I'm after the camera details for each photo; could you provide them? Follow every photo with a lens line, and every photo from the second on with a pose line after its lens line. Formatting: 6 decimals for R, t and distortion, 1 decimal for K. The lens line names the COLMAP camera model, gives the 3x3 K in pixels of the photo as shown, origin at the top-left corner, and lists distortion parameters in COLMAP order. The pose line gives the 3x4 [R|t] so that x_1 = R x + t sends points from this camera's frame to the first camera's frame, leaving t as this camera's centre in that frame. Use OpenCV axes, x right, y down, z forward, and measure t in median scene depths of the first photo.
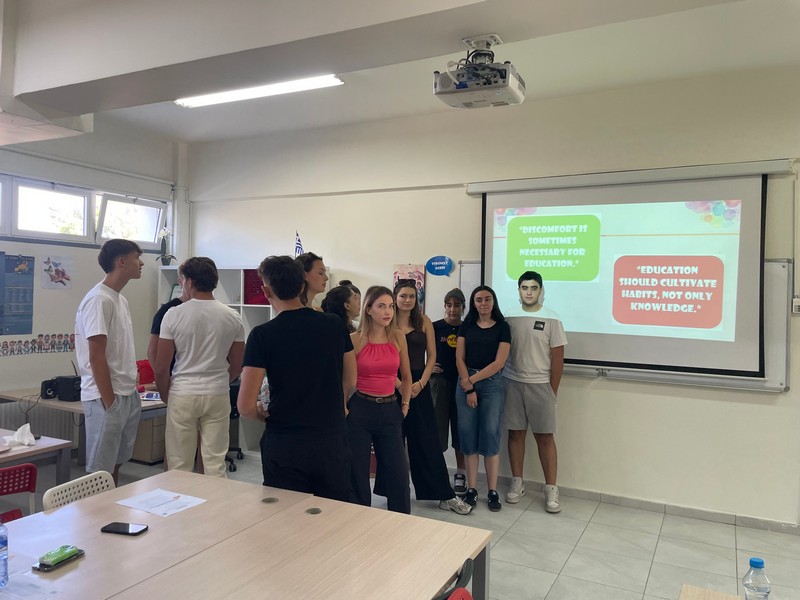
lens RADIAL K [[606.4, 0, 401.8], [0, 606.4, 288.2], [0, 0, 1]] dist [0.073669, -0.094453]
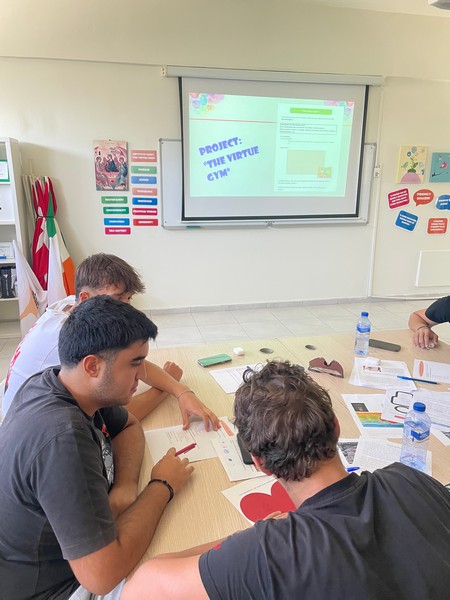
lens RADIAL K [[454.8, 0, 221.9], [0, 454.8, 296.0], [0, 0, 1]] dist [0.073669, -0.094453]
pose [[0.771242, -0.181208, 0.610204, -0.494336], [0.005022, 0.960326, 0.278834, 0.000356], [-0.636522, -0.211984, 0.741554, 0.251487]]
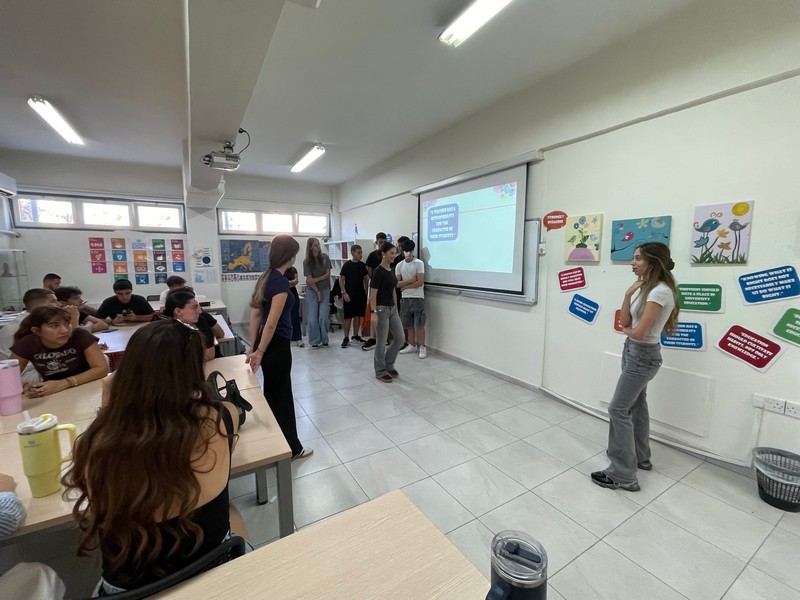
lens RADIAL K [[344.9, 0, 400.9], [0, 344.9, 299.5], [0, 0, 1]] dist [-0.013726, 0.005652]
pose [[0.848732, 0.038828, -0.527396, 0.770310], [0.029856, 0.992192, 0.121093, 0.037745], [0.527979, -0.118521, 0.840946, 0.078468]]
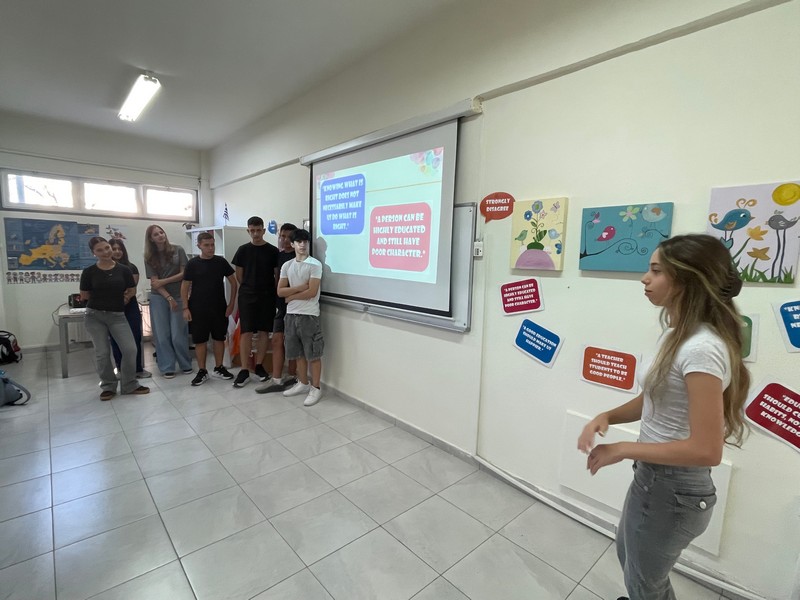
lens RADIAL K [[390.4, 0, 404.1], [0, 390.4, 301.0], [0, 0, 1]] dist [-0.007339, -0.000501]
pose [[0.937589, 0.044263, -0.344917, 0.725269], [-0.003999, 0.993173, 0.116584, 0.037592], [0.347723, -0.107929, 0.931365, 0.336508]]
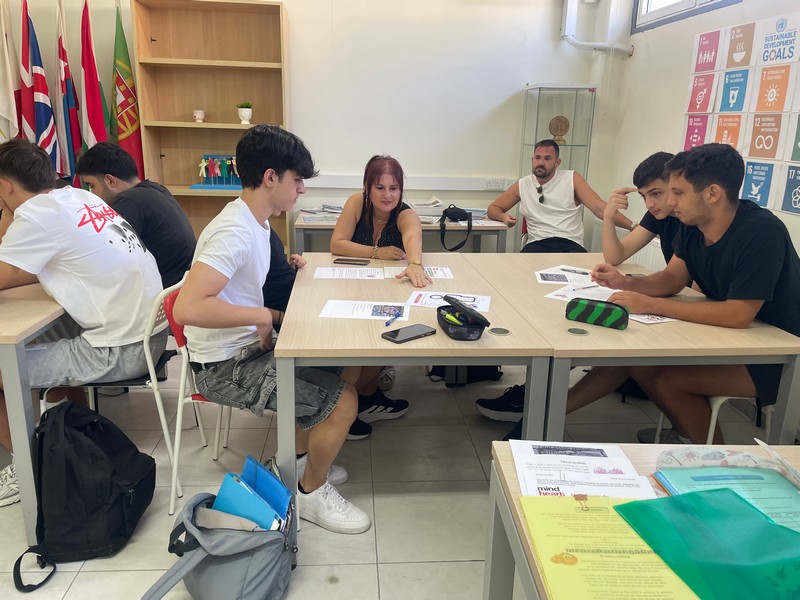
lens RADIAL K [[606.4, 0, 394.9], [0, 606.4, 299.1], [0, 0, 1]] dist [0.073669, -0.094453]
pose [[-0.854854, 0.097769, -0.509573, -0.291273], [-0.037528, 0.967865, 0.248655, 0.065435], [0.517509, 0.231687, -0.823715, 1.149157]]
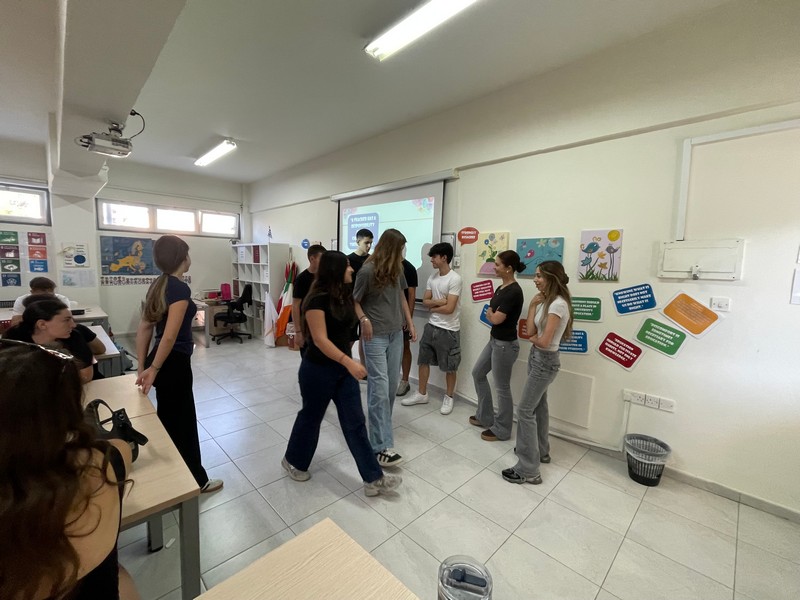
lens RADIAL K [[344.9, 0, 401.1], [0, 344.9, 300.1], [0, 0, 1]] dist [-0.013726, 0.005652]
pose [[0.950601, 0.038257, -0.308049, 0.757411], [-0.005348, 0.994247, 0.106974, 0.031741], [0.310369, -0.100043, 0.945337, 0.080055]]
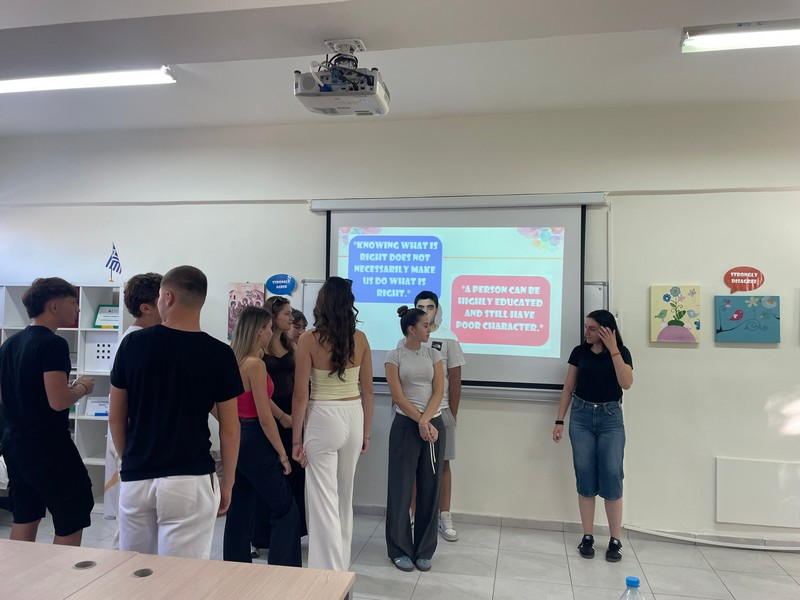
lens RADIAL K [[606.4, 0, 401.3], [0, 606.4, 288.8], [0, 0, 1]] dist [0.073669, -0.094453]
pose [[0.961532, 0.009614, 0.274524, -0.021879], [-0.000485, 0.999445, -0.033304, 0.001391], [-0.274692, 0.031890, 0.961003, 0.043929]]
